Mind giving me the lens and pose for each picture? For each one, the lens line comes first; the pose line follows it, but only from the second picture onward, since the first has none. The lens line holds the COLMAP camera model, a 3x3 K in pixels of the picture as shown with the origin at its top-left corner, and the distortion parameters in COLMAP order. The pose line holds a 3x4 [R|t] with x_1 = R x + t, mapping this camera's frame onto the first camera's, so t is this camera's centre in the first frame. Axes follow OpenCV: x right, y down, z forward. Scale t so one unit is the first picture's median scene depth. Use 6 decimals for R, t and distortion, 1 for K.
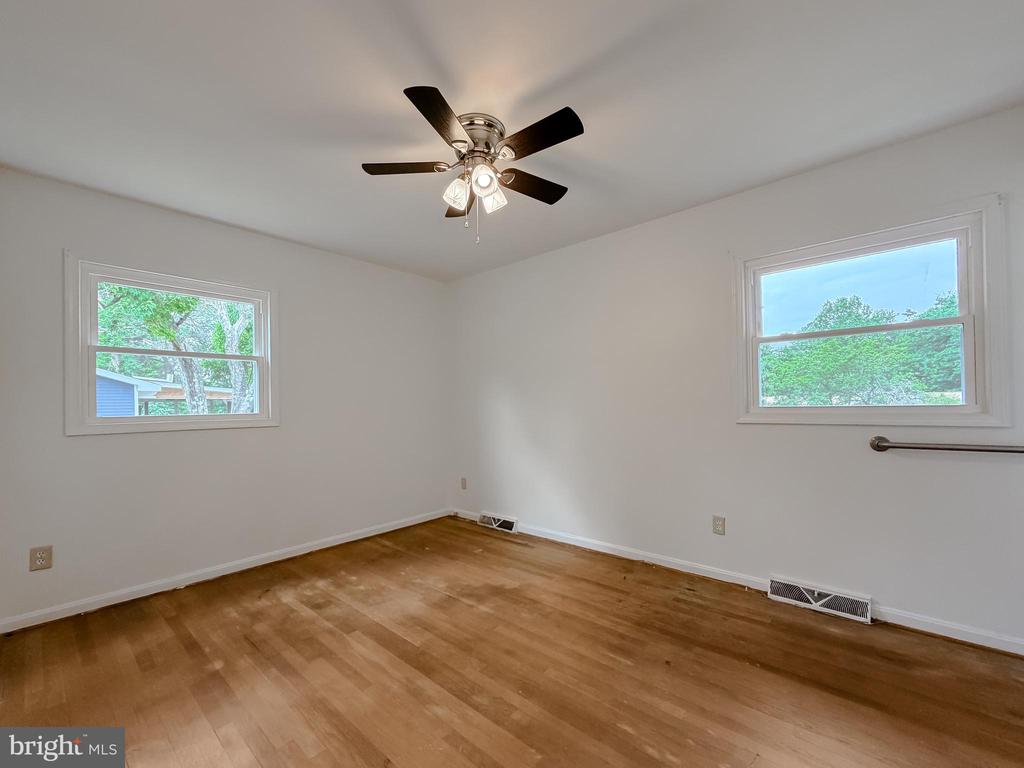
lens RADIAL K [[420.9, 0, 509.4], [0, 420.9, 398.0], [0, 0, 1]] dist [0.002183, 0.000420]
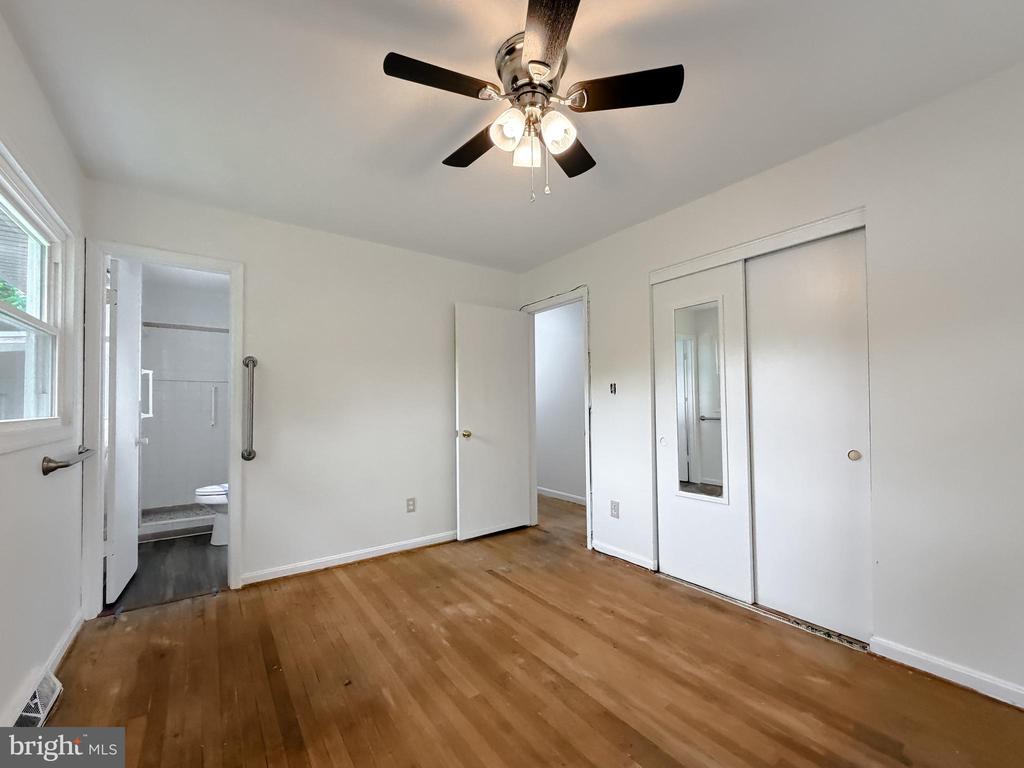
lens RADIAL K [[420.9, 0, 509.4], [0, 420.9, 398.0], [0, 0, 1]] dist [0.002183, 0.000420]
pose [[-0.975579, 0.026201, 0.218083, -0.211837], [0.019770, 0.999304, -0.031620, 0.026326], [-0.218759, -0.026536, -0.975418, 1.976565]]
